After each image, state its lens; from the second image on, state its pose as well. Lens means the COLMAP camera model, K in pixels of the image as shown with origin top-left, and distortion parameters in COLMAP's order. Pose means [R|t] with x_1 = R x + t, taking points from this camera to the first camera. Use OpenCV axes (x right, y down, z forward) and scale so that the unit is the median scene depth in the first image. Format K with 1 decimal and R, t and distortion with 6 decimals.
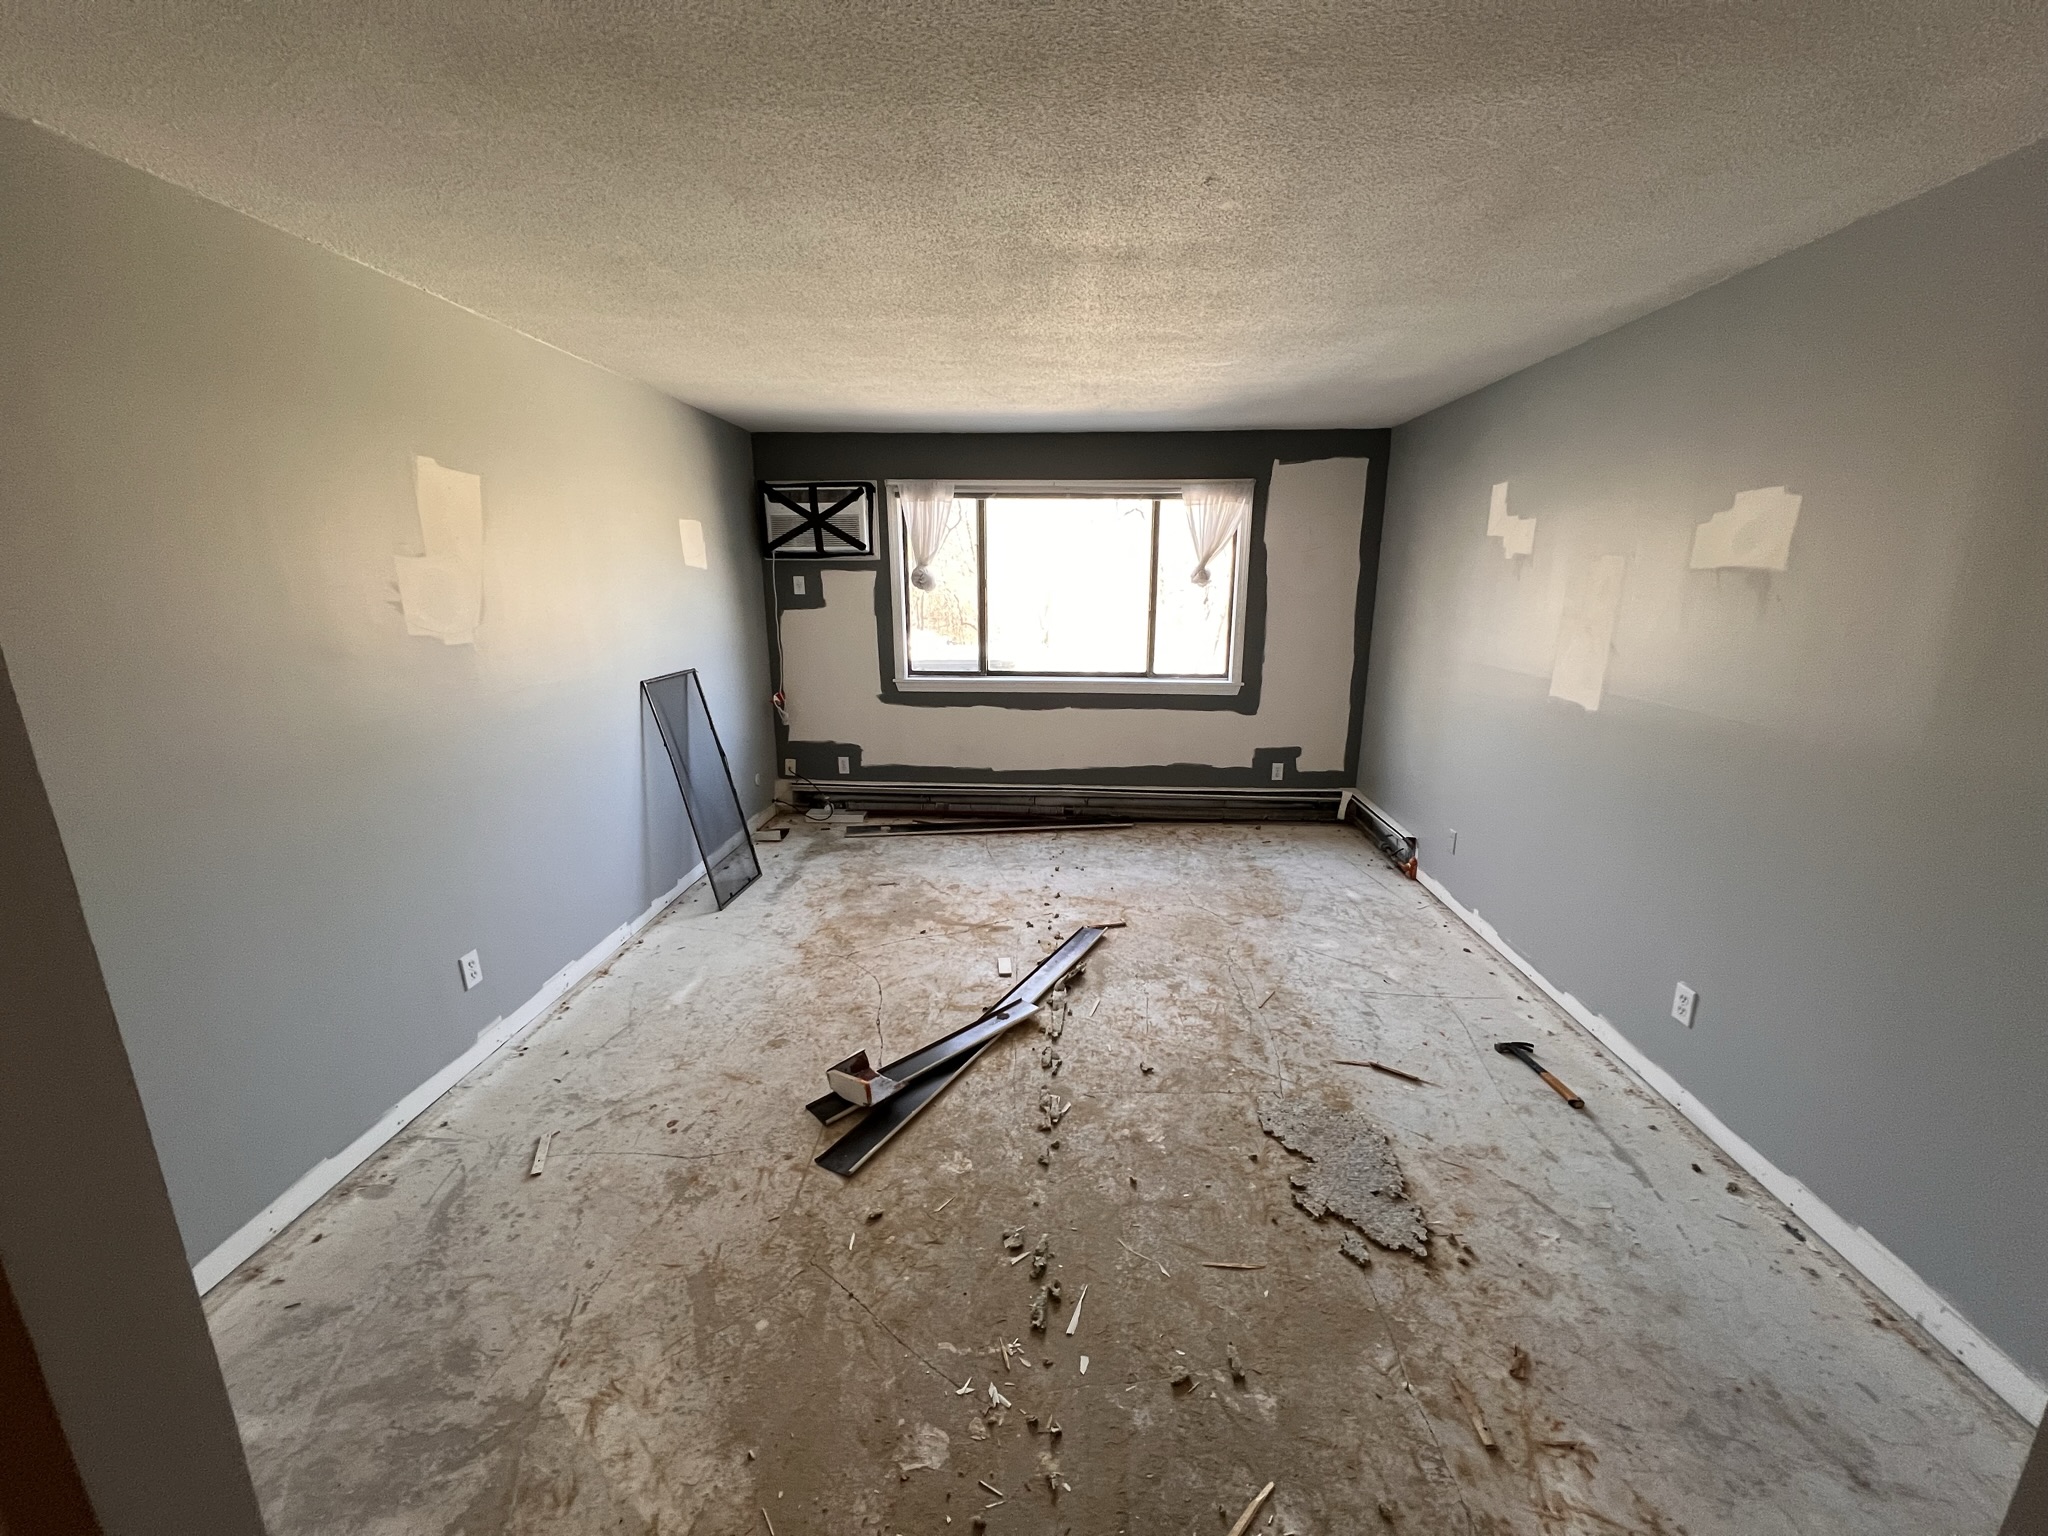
lens RADIAL K [[827.8, 0, 1020.1], [0, 827.8, 756.3], [0, 0, 1]] dist [0.000143, -0.000166]
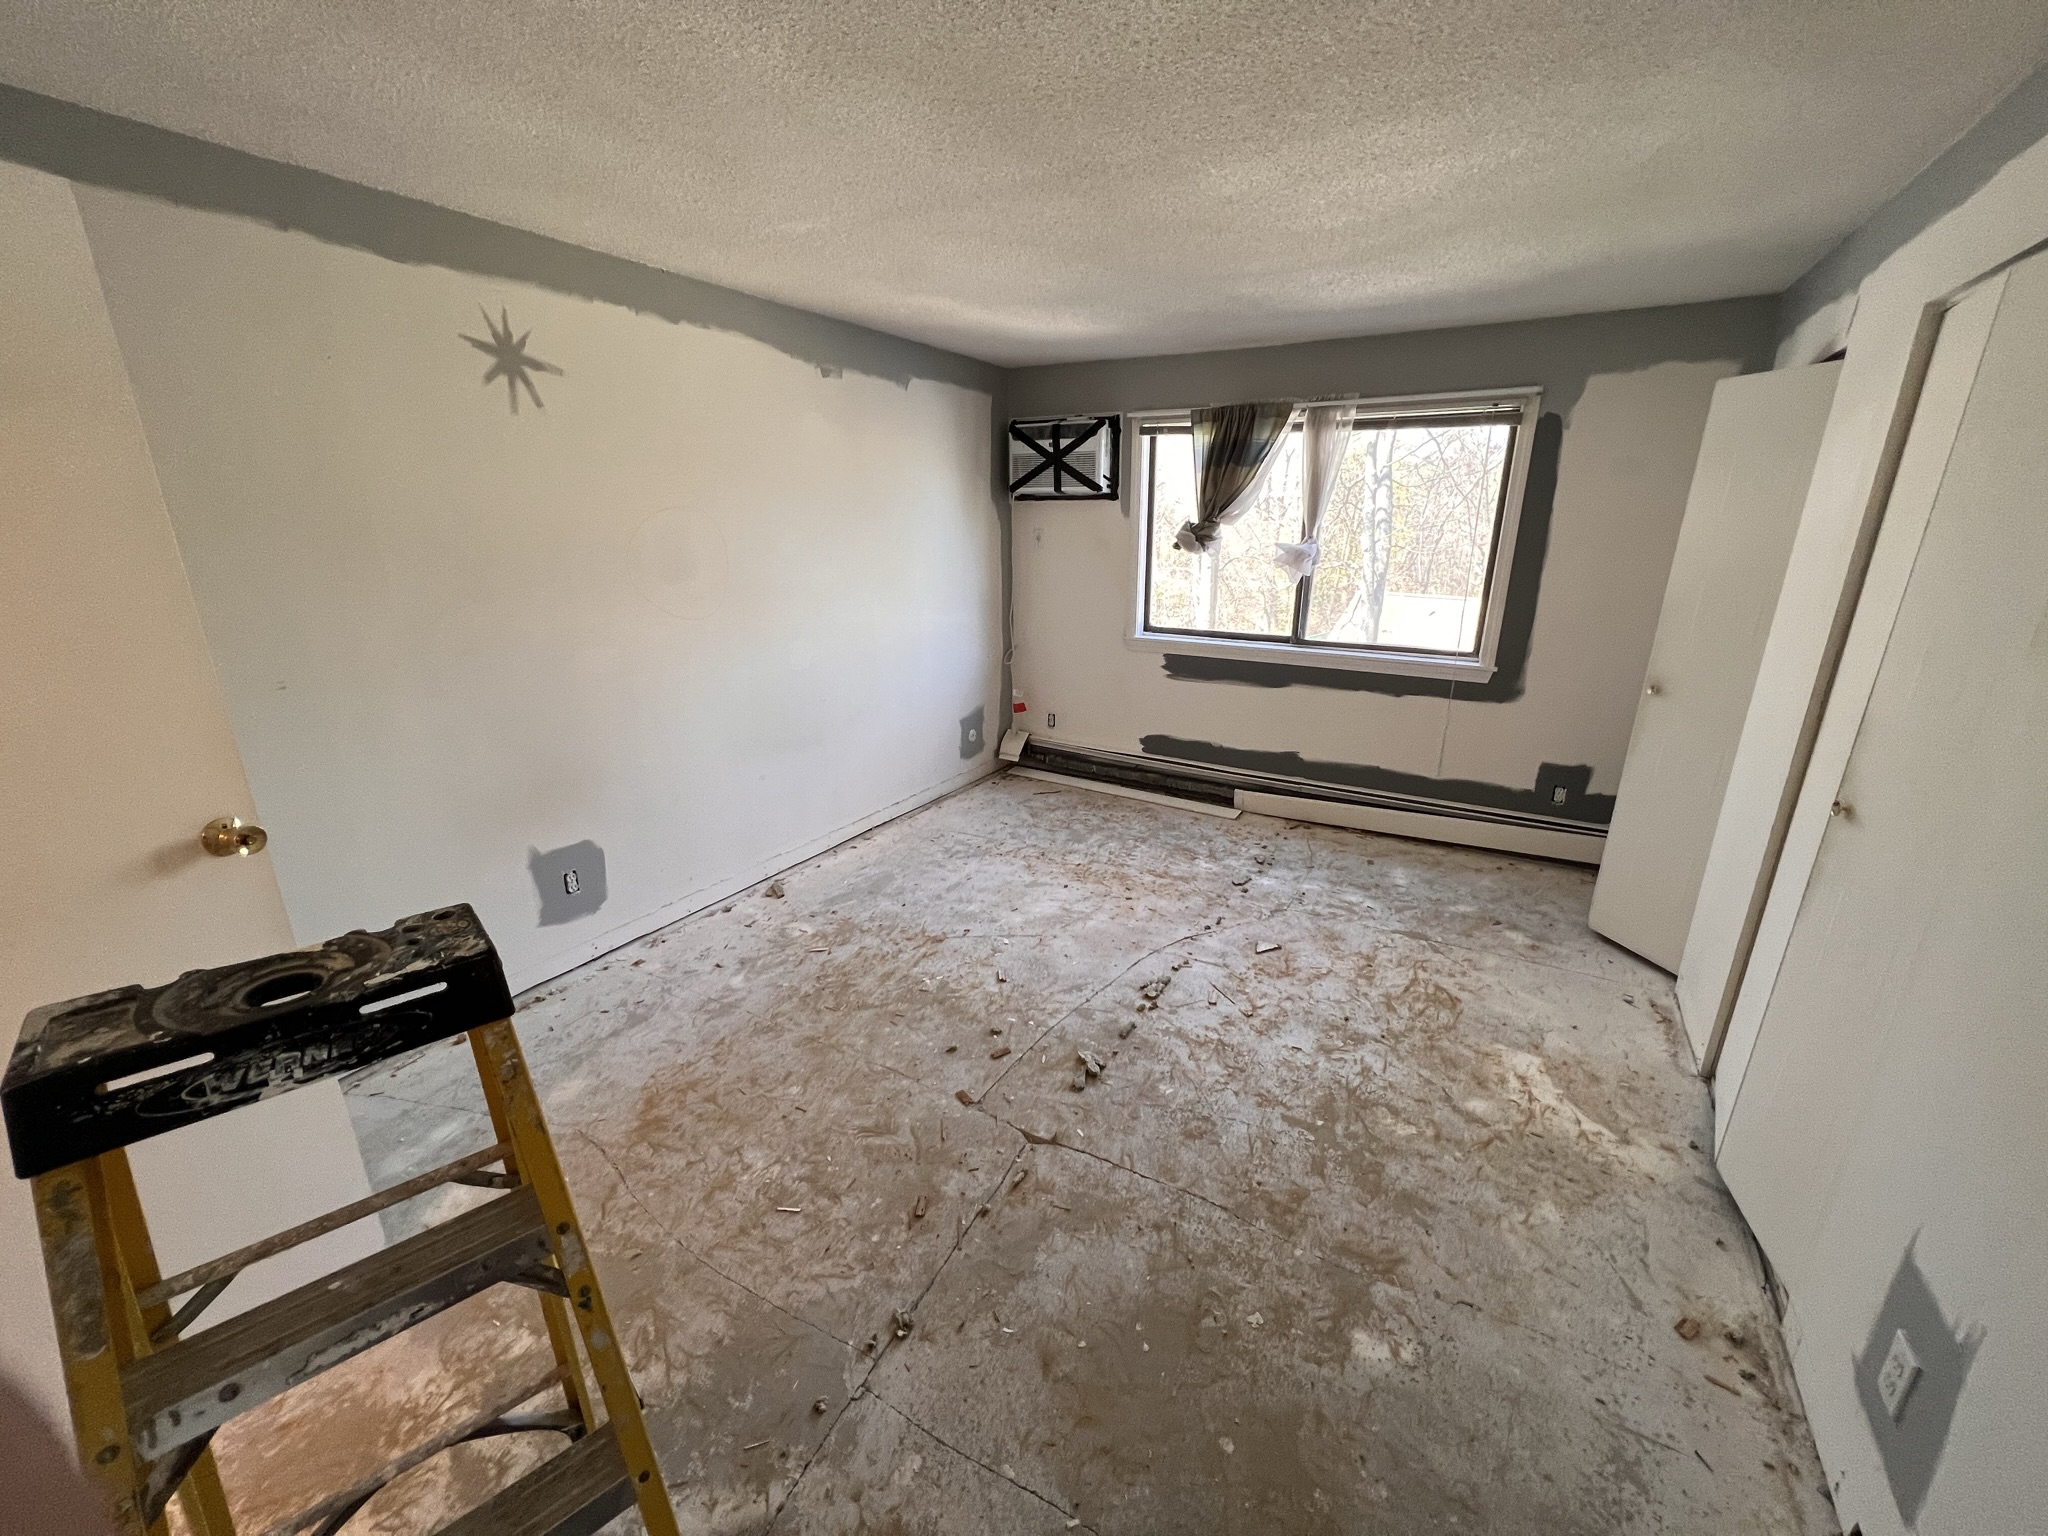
lens RADIAL K [[827.8, 0, 1019.6], [0, 827.8, 787.7], [0, 0, 1]] dist [0.000143, -0.000166]
pose [[0.875054, 0.152699, -0.459308, 0.207539], [-0.117529, 0.987566, 0.104409, -0.010061], [0.469540, -0.037381, 0.882120, 0.138736]]
